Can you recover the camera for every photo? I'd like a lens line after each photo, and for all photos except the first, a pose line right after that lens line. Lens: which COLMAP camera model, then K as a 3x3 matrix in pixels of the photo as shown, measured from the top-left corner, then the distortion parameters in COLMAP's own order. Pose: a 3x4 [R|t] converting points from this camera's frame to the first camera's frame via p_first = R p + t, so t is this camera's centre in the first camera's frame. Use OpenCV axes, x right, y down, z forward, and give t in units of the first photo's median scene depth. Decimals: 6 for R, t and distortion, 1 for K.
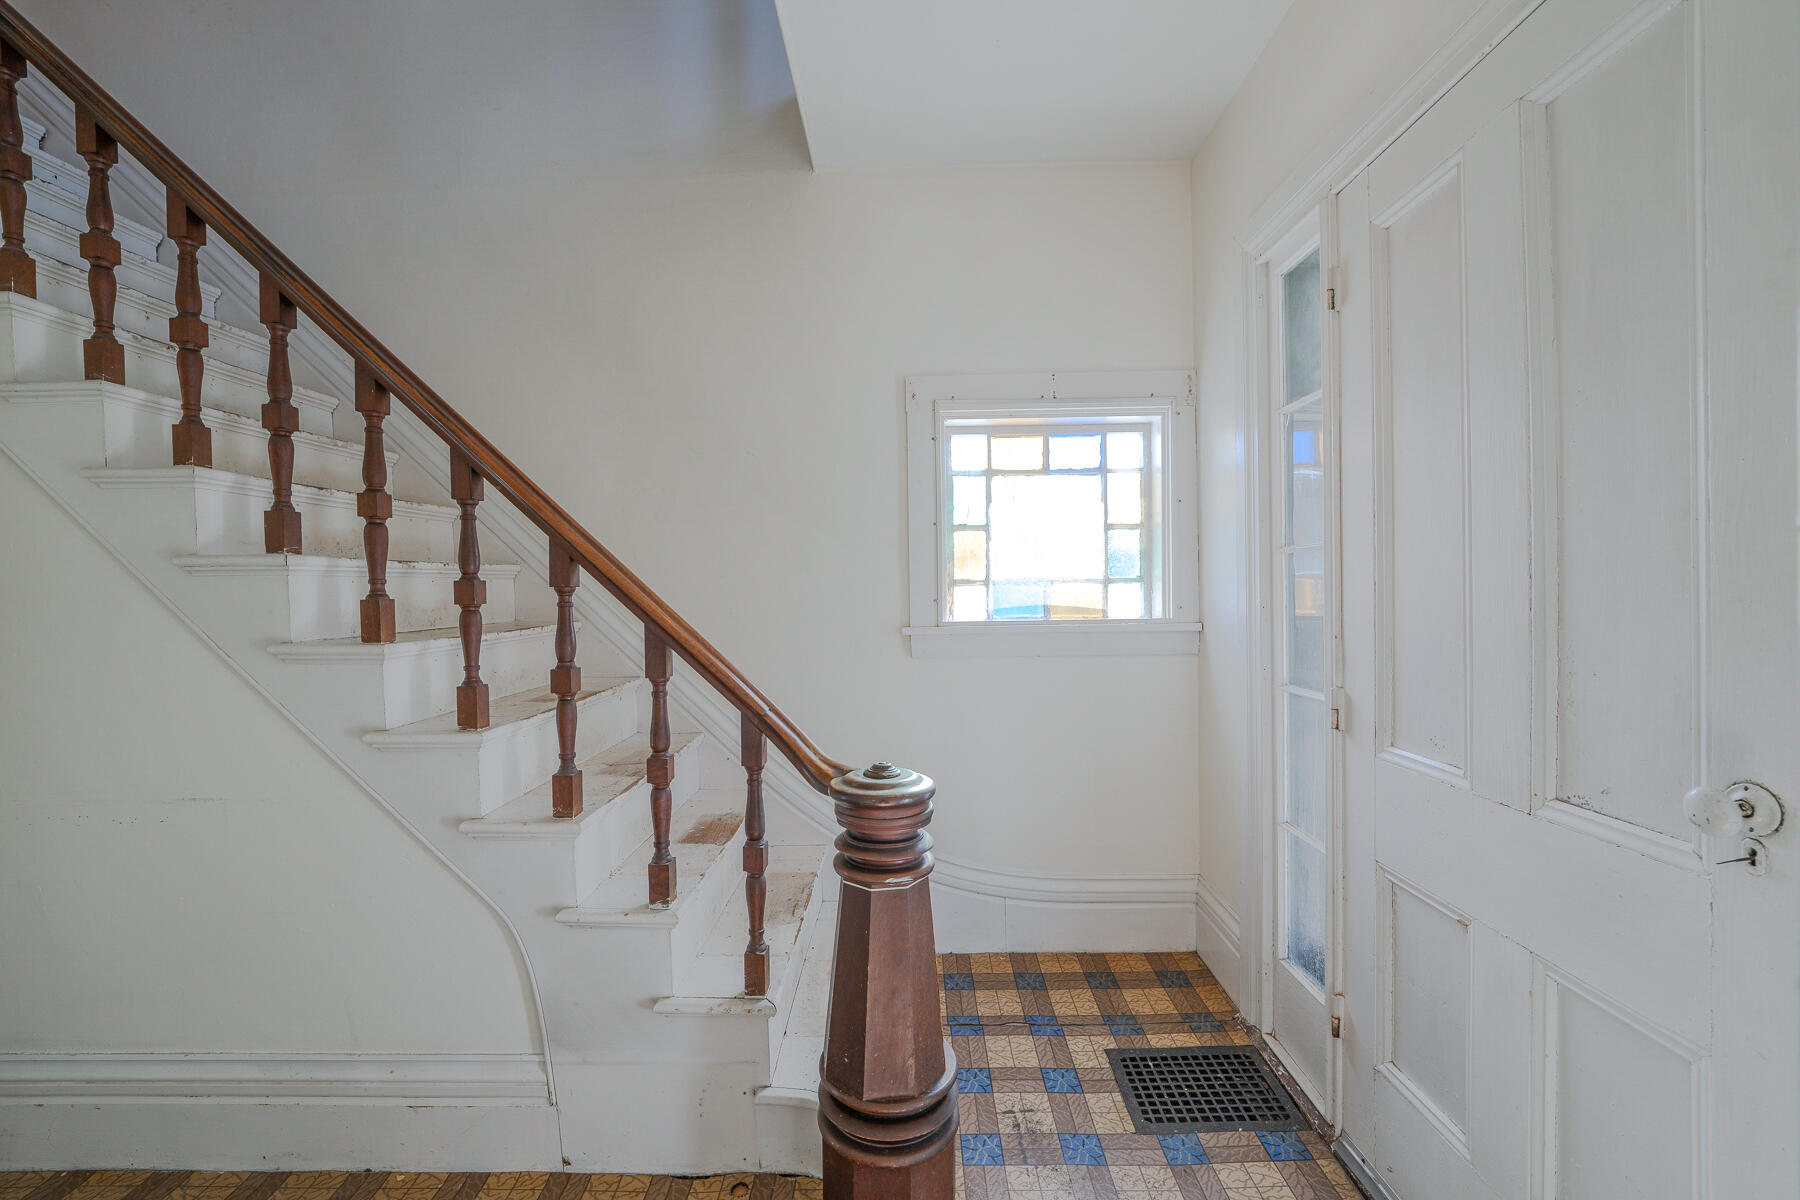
lens RADIAL K [[731.5, 0, 900.0], [0, 731.5, 600.0], [0, 0, 1]] dist [-0.007120, -0.003720]
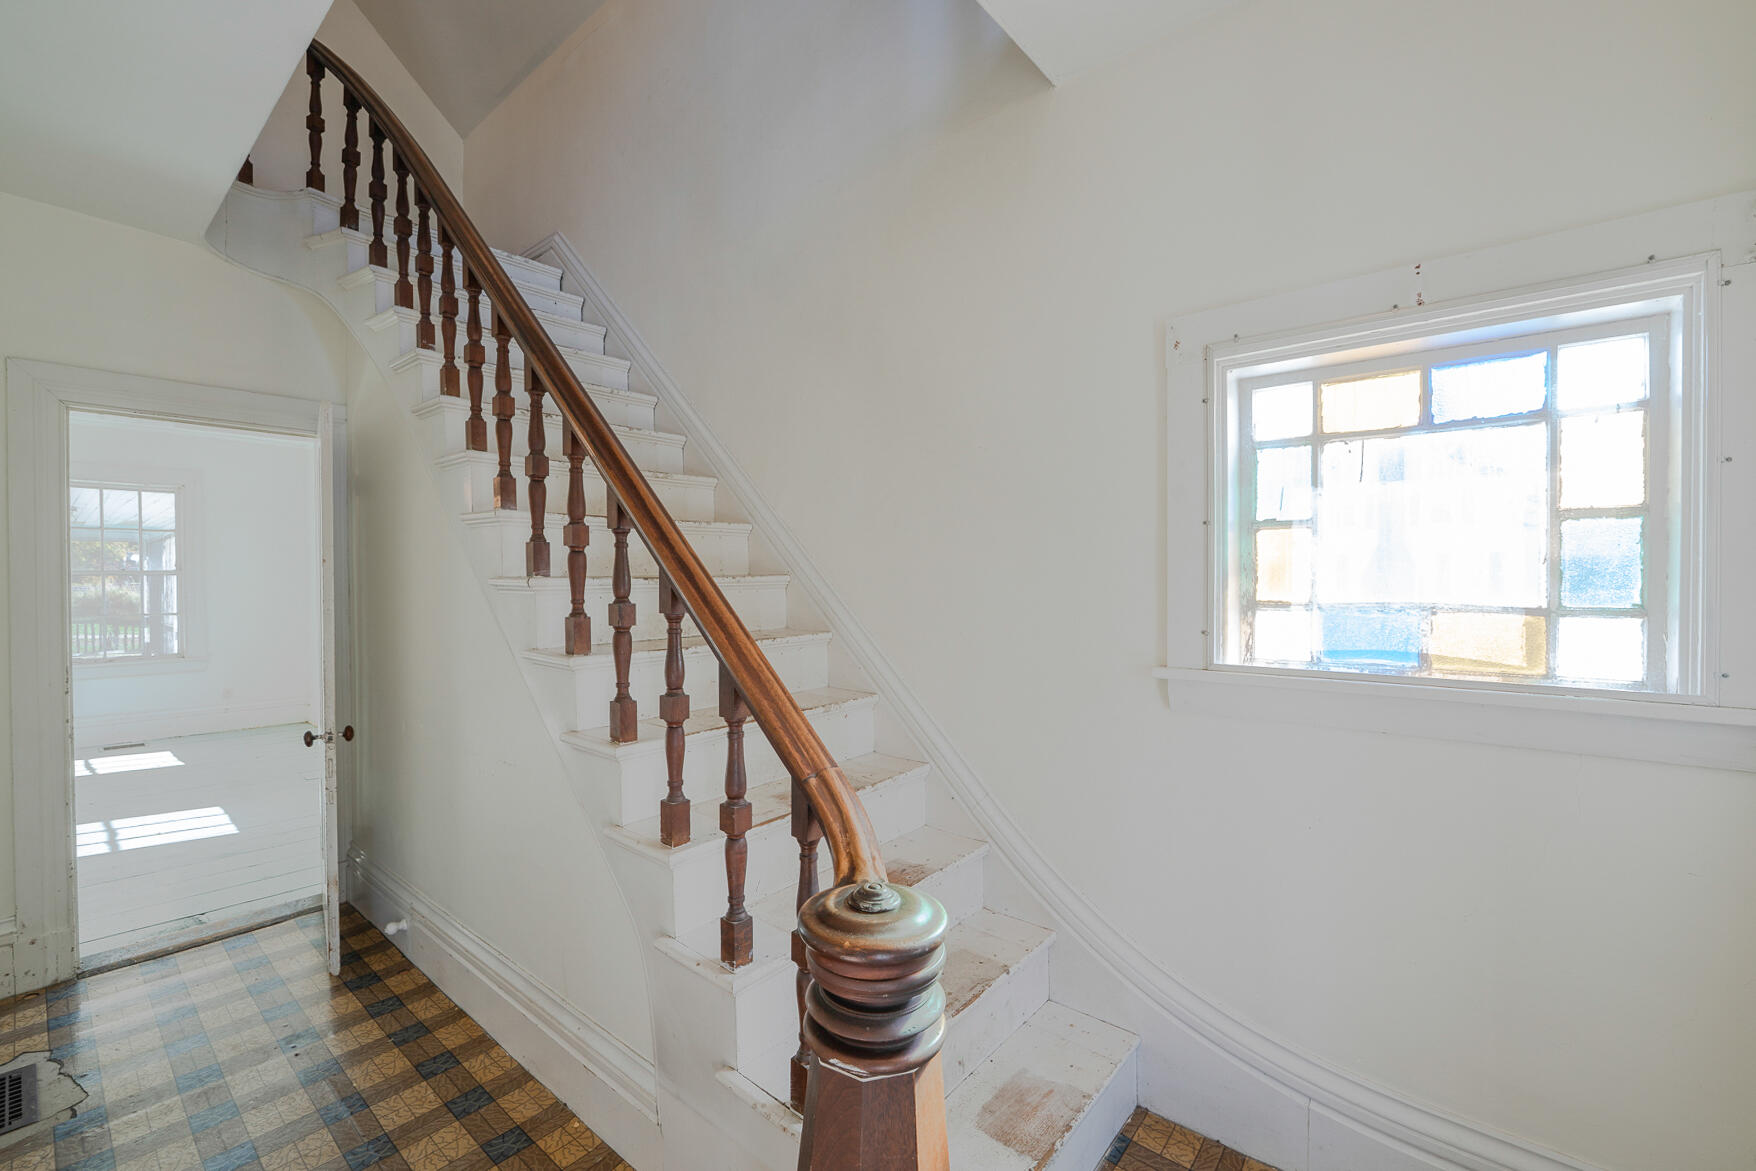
lens RADIAL K [[719.3, 0, 881.3], [0, 719.3, 582.7], [0, 0, 1]] dist [-0.013605, -0.000375]
pose [[0.773655, 0.018671, -0.633331, 0.230677], [-0.017155, 0.999817, 0.008519, -0.044849], [0.633374, 0.004274, 0.773834, 0.260537]]
